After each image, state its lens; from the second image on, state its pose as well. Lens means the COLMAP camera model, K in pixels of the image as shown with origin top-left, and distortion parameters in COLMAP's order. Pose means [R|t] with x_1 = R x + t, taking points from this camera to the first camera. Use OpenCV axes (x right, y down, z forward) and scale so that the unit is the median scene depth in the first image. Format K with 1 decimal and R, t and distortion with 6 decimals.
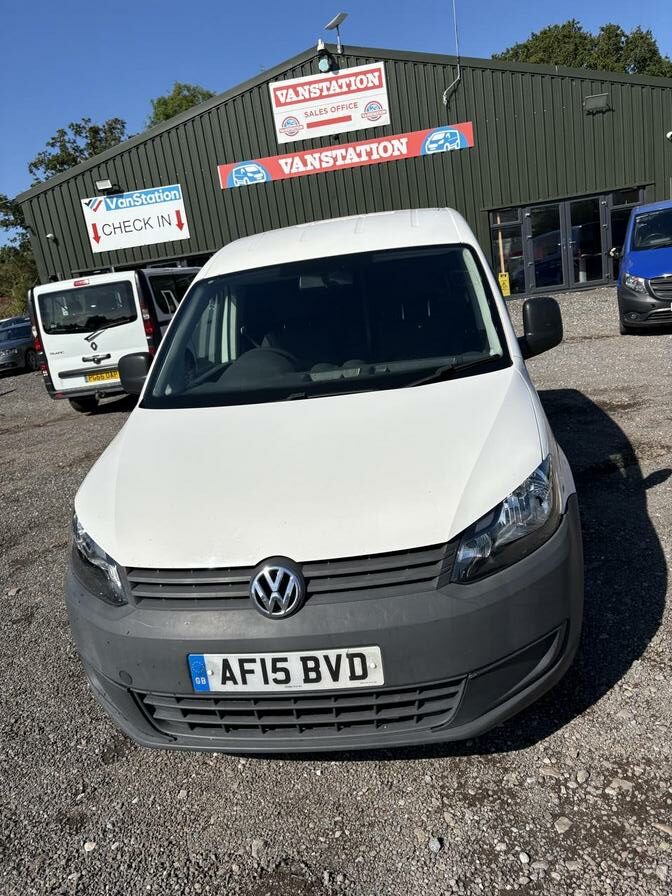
lens RADIAL K [[668.6, 0, 335.8], [0, 668.6, 454.5], [0, 0, 1]] dist [-0.036749, 0.089416]
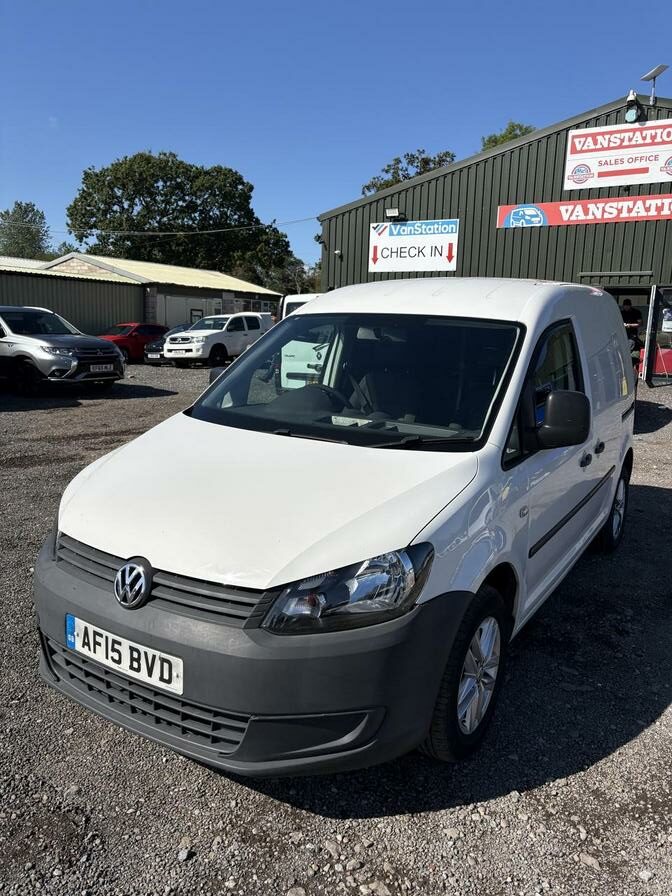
lens RADIAL K [[663.0, 0, 336.0], [0, 663.0, 448.0], [0, 0, 1]] dist [0.000517, 0.003758]
pose [[0.899999, 0.231401, -0.369399, 0.064280], [-0.249285, 0.968430, -0.000706, -0.012381], [0.357574, 0.092721, 0.929271, 0.002253]]
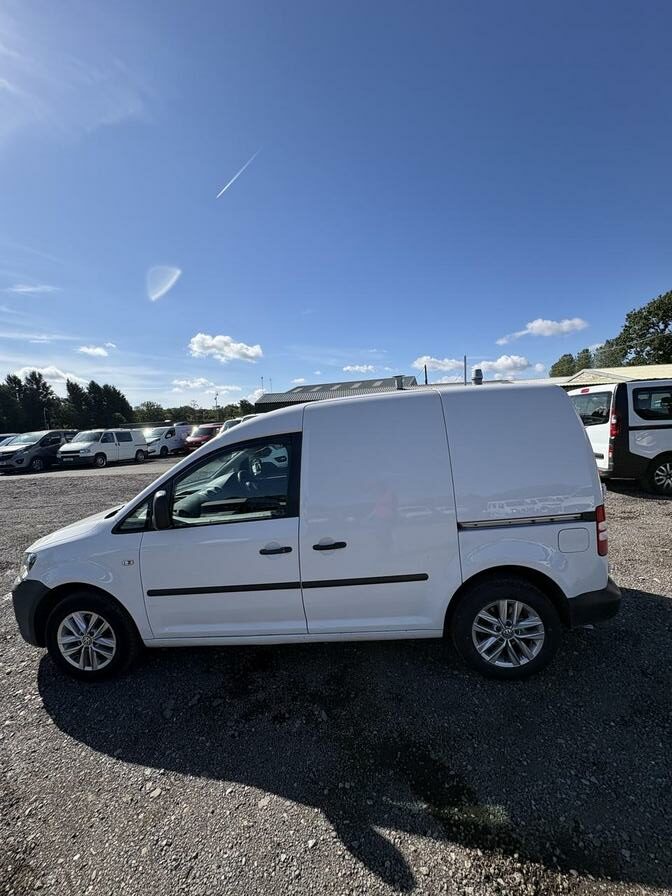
lens RADIAL K [[360.5, 0, 339.8], [0, 360.5, 449.9], [0, 0, 1]] dist [-0.002012, -0.000239]
pose [[0.064934, 0.218878, -0.973589, 0.170091], [-0.220038, 0.954774, 0.199972, -0.085147], [0.973328, 0.201242, 0.110159, 0.207996]]
